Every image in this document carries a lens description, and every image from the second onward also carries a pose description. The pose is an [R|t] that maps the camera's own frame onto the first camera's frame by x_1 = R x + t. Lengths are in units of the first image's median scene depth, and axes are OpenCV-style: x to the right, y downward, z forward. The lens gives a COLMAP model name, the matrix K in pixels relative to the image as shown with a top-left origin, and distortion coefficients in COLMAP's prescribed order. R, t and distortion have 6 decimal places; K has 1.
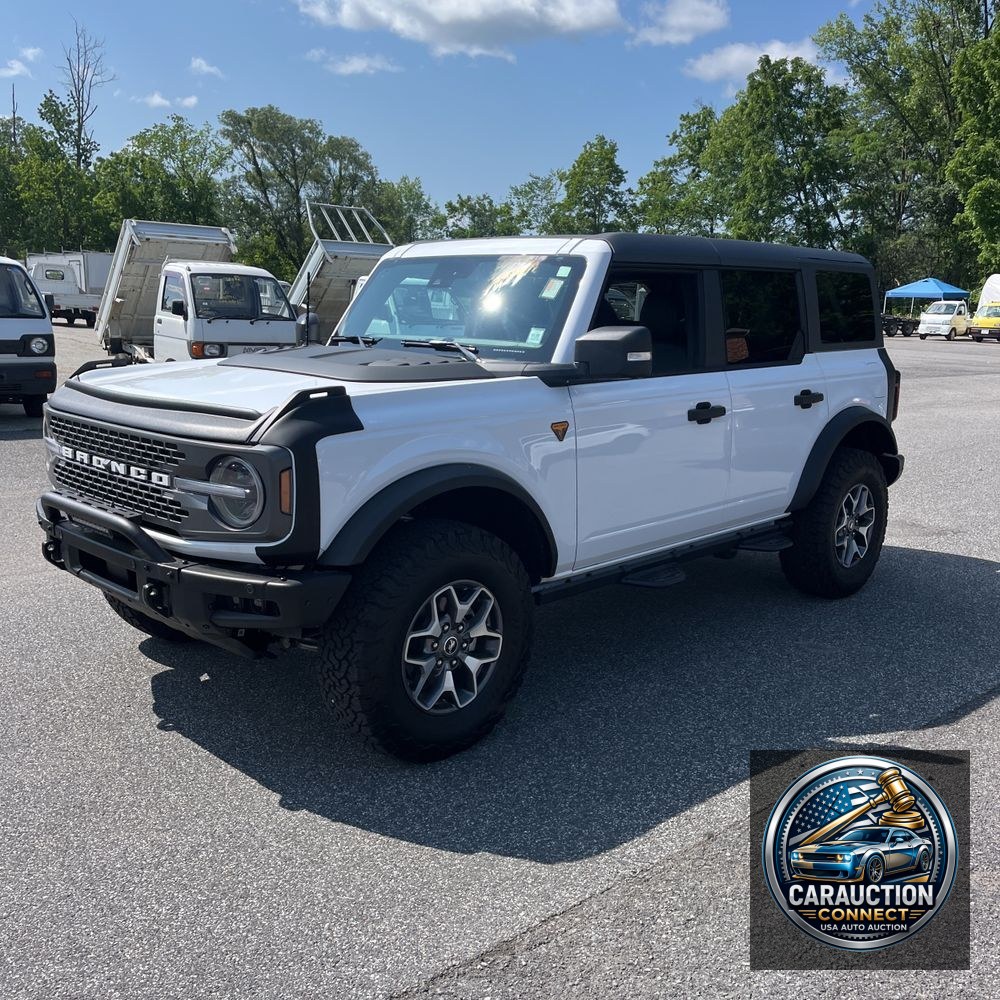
lens RADIAL K [[1038.3, 0, 520.9], [0, 1038.3, 493.9], [0, 0, 1]] dist [0.084206, -0.106270]
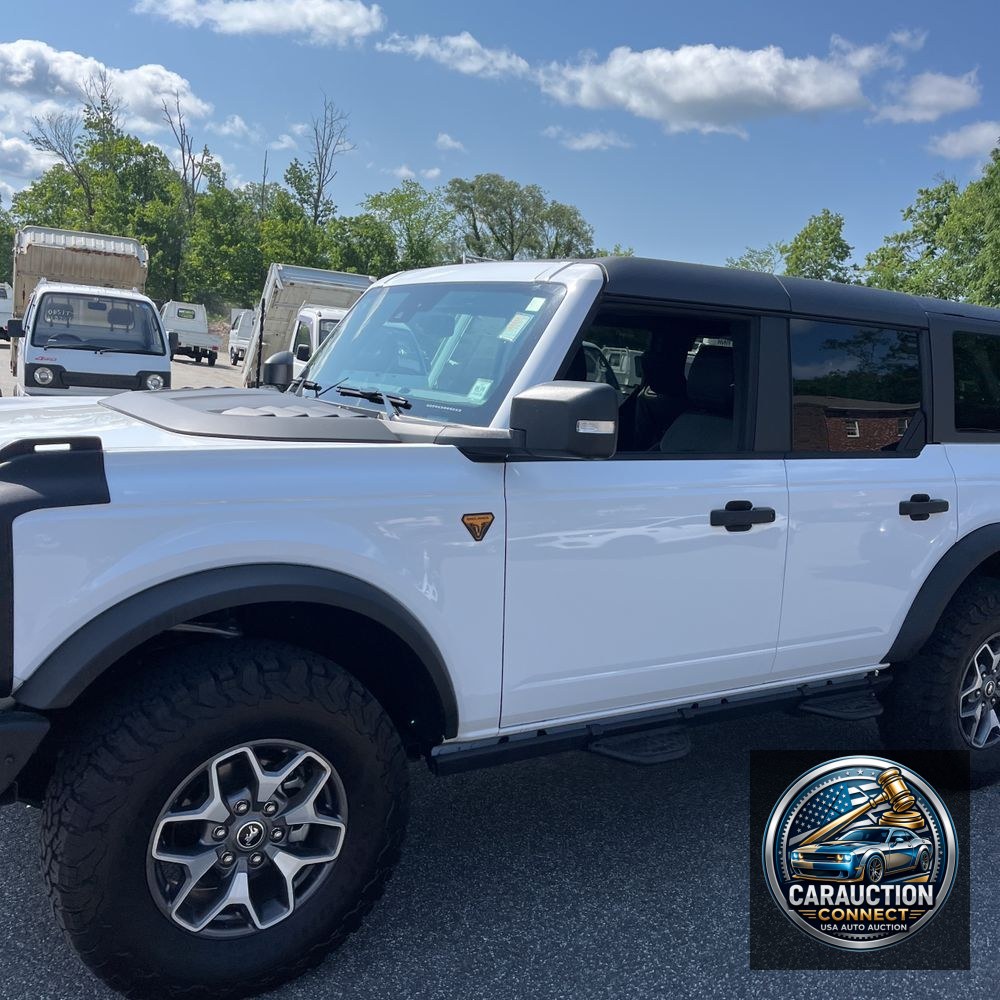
lens RADIAL K [[1008.5, 0, 521.4], [0, 1008.5, 475.9], [0, 0, 1]] dist [0.040872, -0.037975]
pose [[0.972154, 0.079676, -0.220383, 0.079795], [-0.096584, 0.993066, -0.067024, -0.019688], [0.213514, 0.086443, 0.973108, 0.134701]]
